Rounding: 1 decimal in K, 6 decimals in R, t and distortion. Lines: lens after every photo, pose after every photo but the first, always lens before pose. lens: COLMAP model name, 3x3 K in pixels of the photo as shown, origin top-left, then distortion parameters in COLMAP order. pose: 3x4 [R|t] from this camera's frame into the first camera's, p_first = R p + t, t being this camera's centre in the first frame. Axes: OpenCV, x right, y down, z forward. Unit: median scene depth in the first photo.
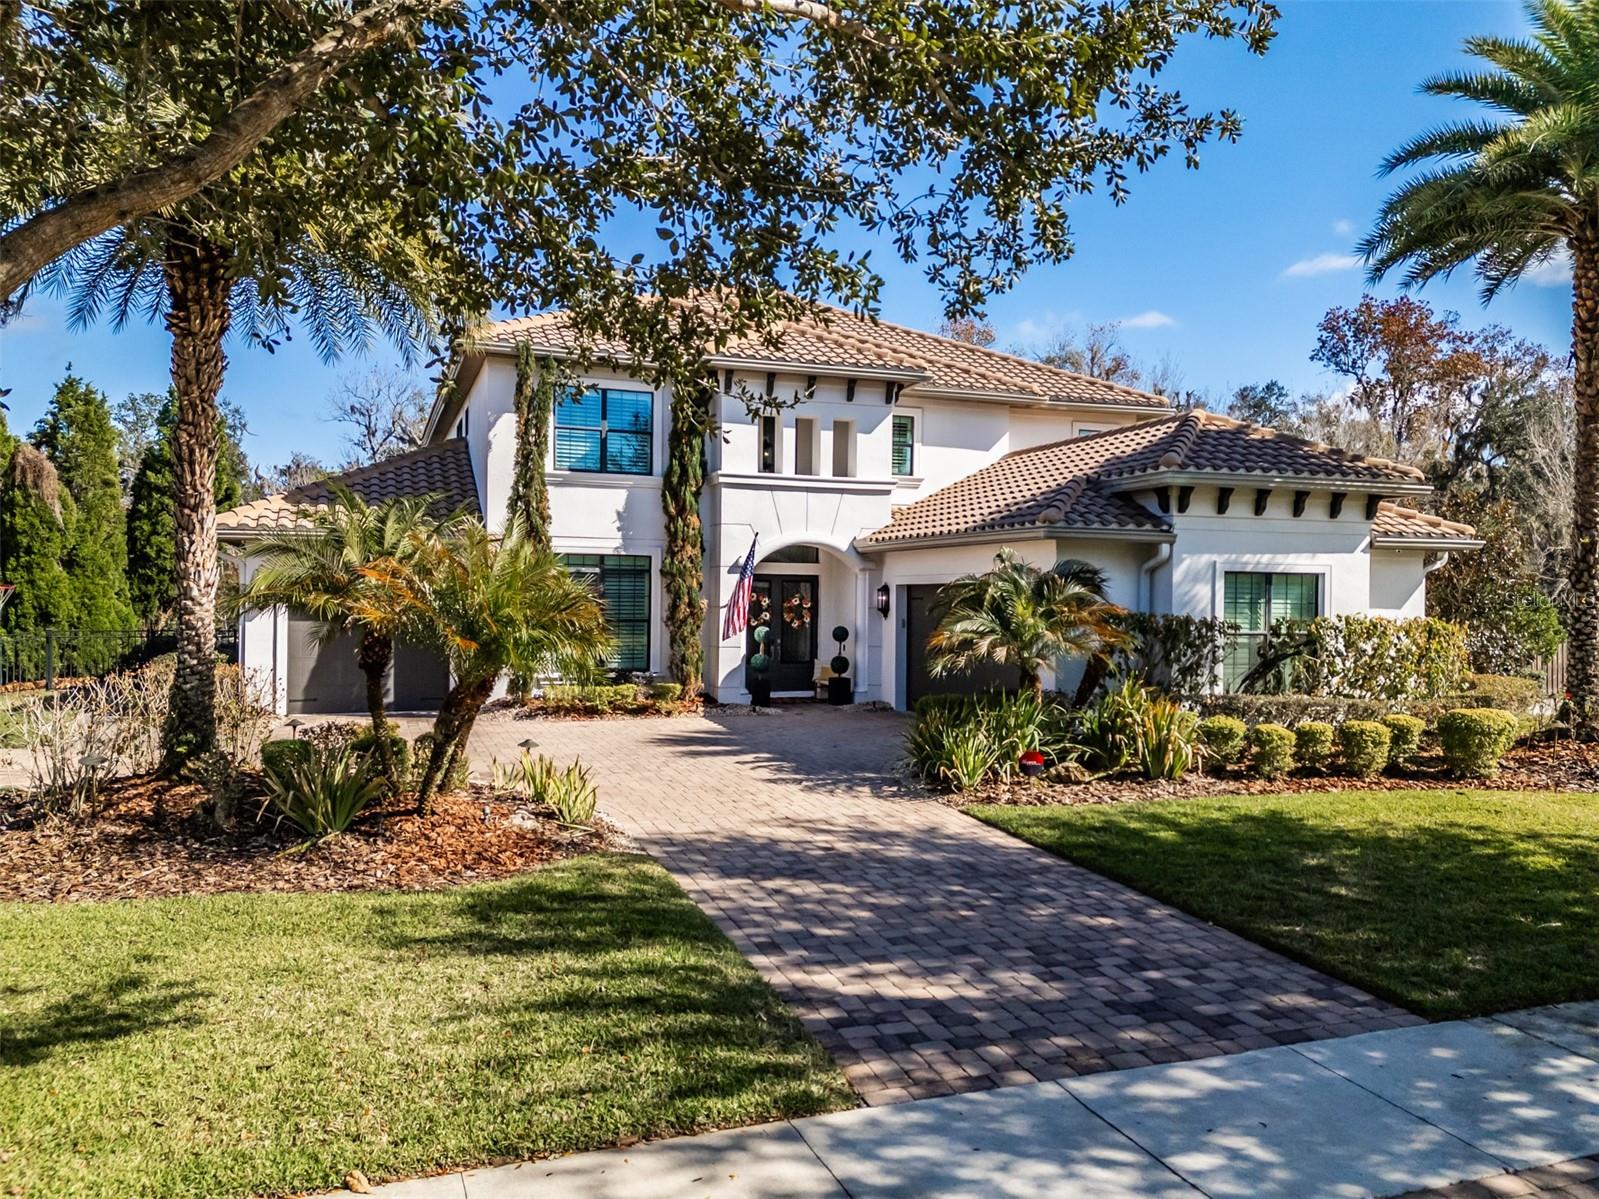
lens RADIAL K [[1164.7, 0, 799.5], [0, 1164.7, 599.5], [0, 0, 1]] dist [0.098875, -0.158842]
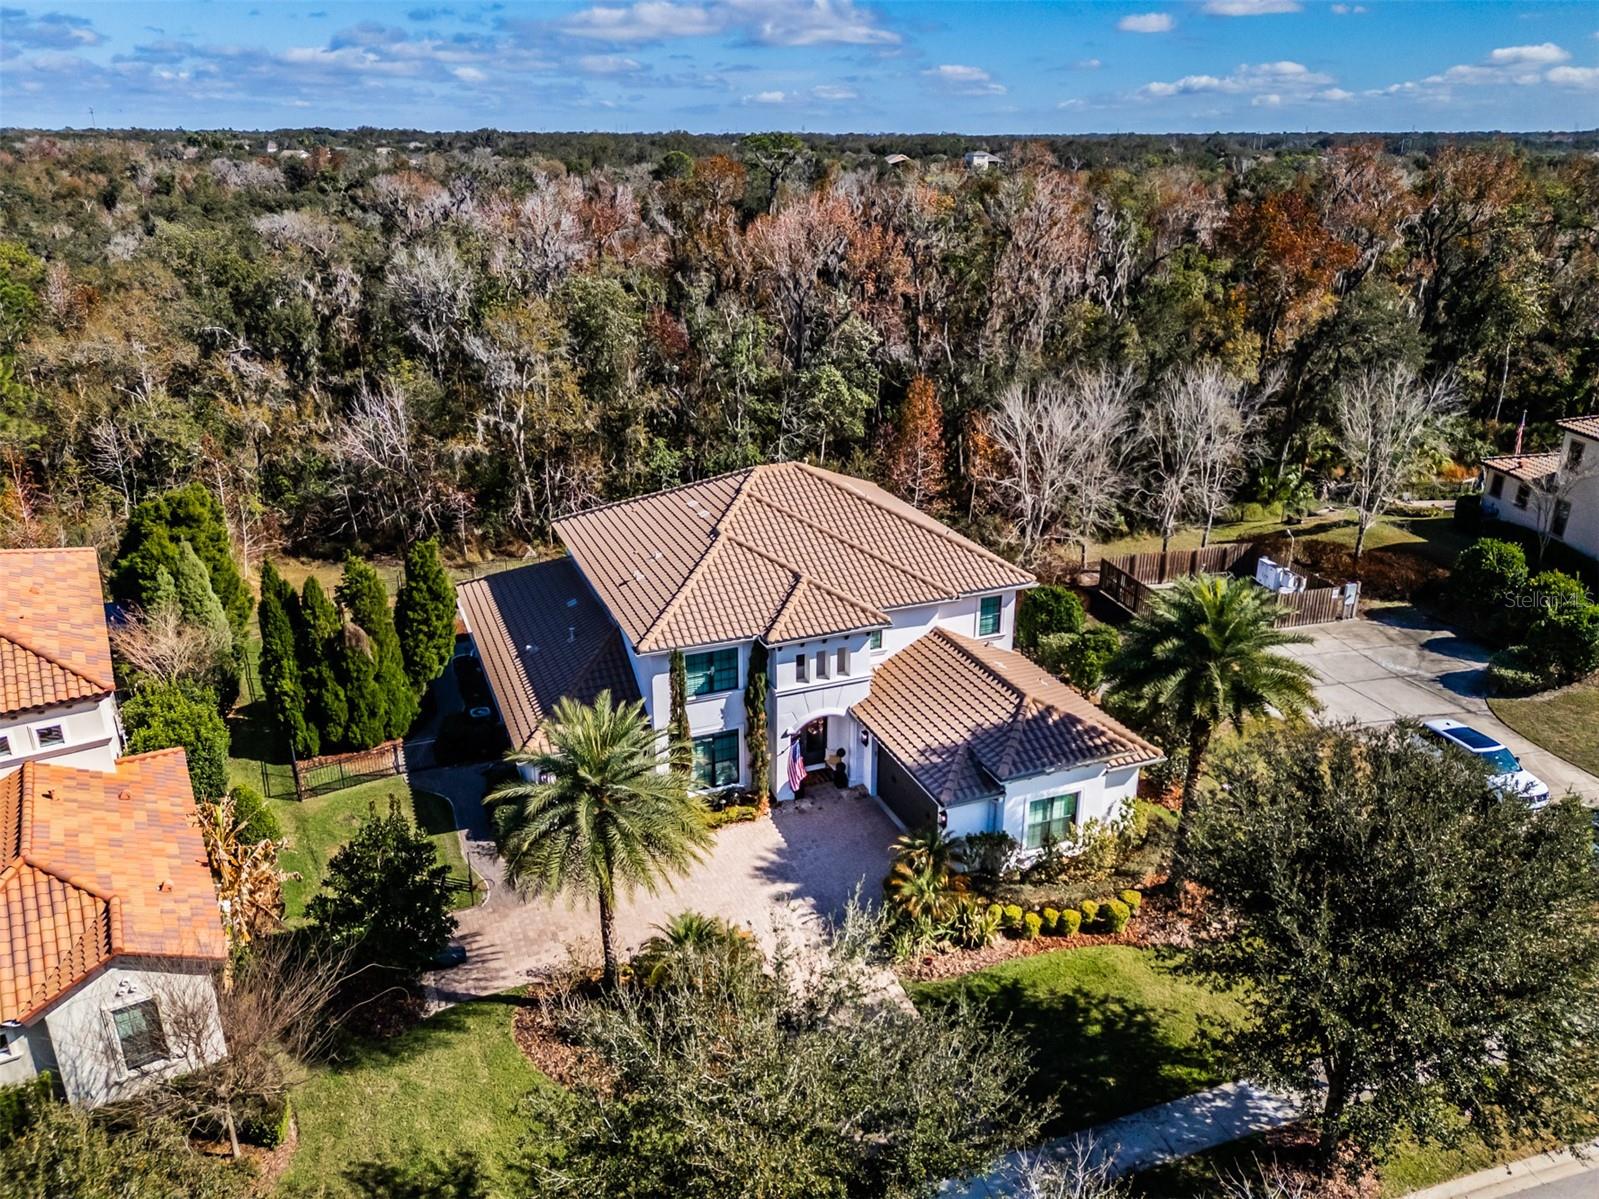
lens RADIAL K [[1164.7, 0, 799.5], [0, 1164.7, 599.5], [0, 0, 1]] dist [0.098875, -0.158842]
pose [[0.999281, -0.024557, 0.028876, -0.079769], [0.012428, 0.931922, 0.362446, -0.888456], [-0.035811, -0.361827, 0.931557, -0.634348]]
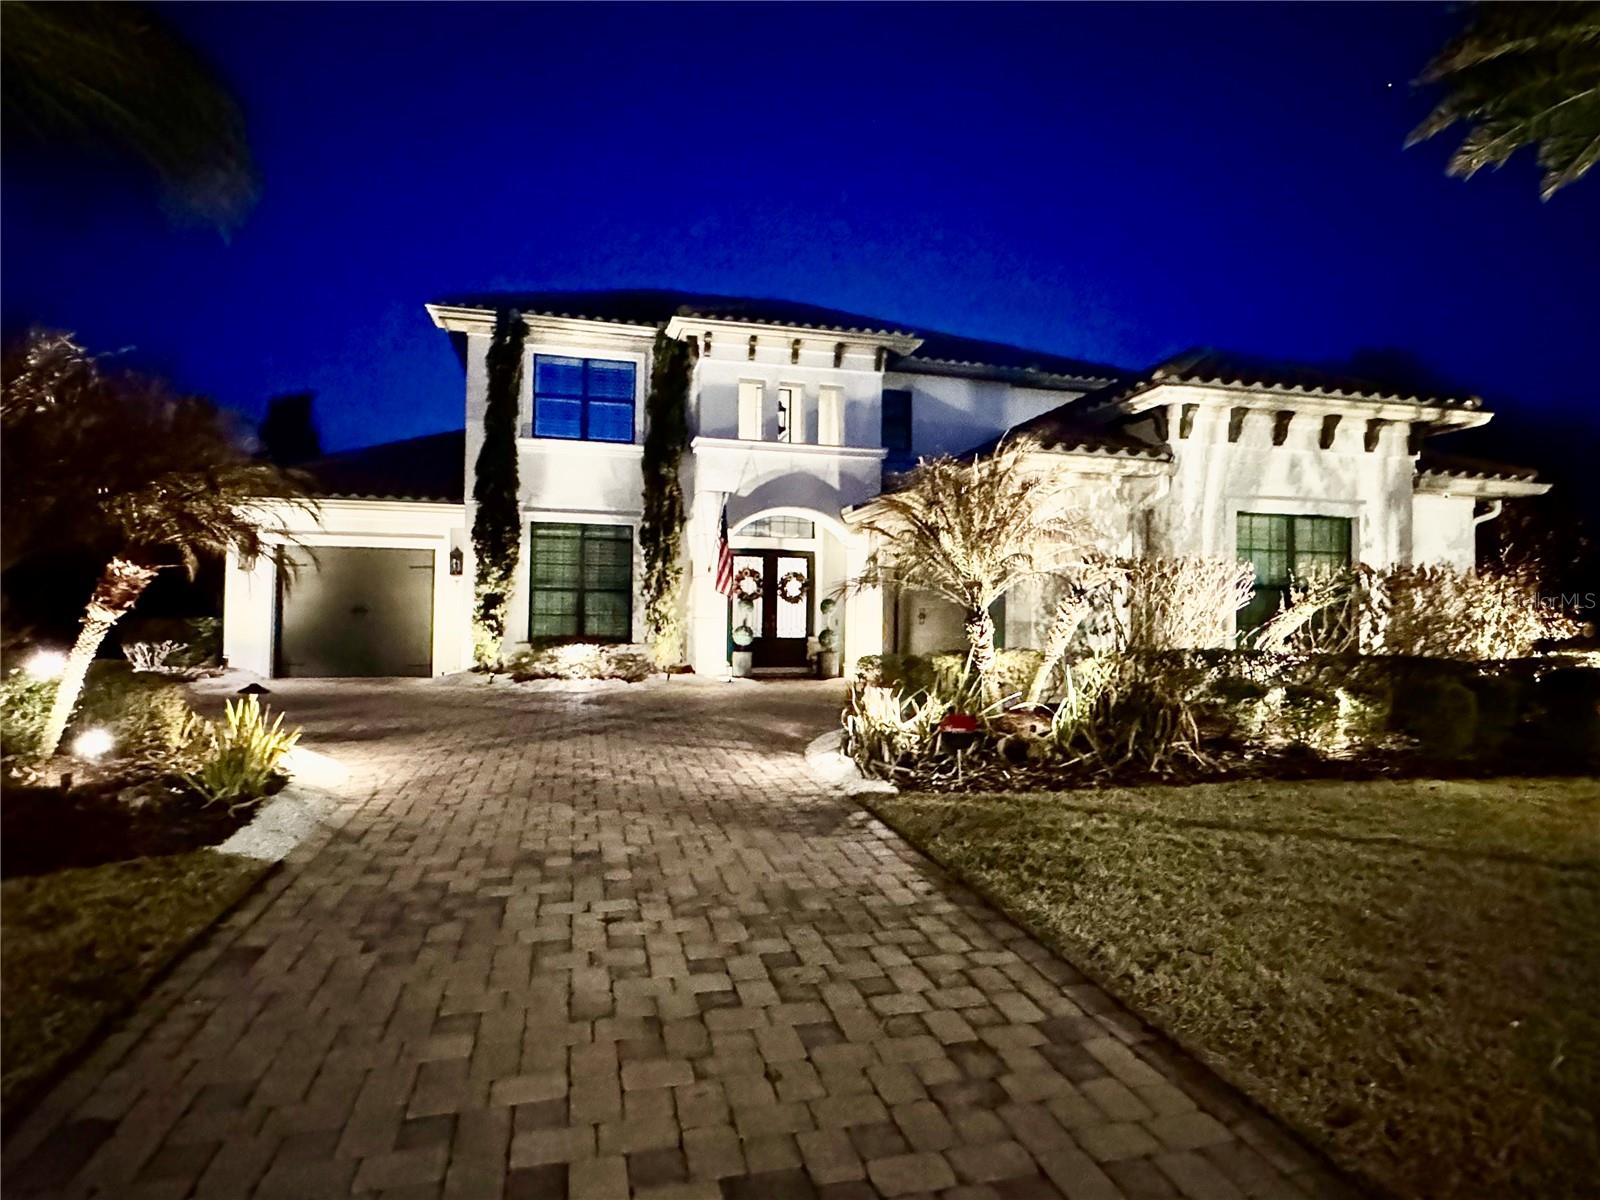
lens RADIAL K [[890.6, 0, 800.0], [0, 890.6, 600.0], [0, 0, 1]] dist [-0.001519, -0.001261]
pose [[0.994709, 0.000222, -0.102732, 0.092385], [-0.002773, 0.999691, -0.024687, 0.044396], [0.102694, 0.024842, 0.994403, 0.269118]]
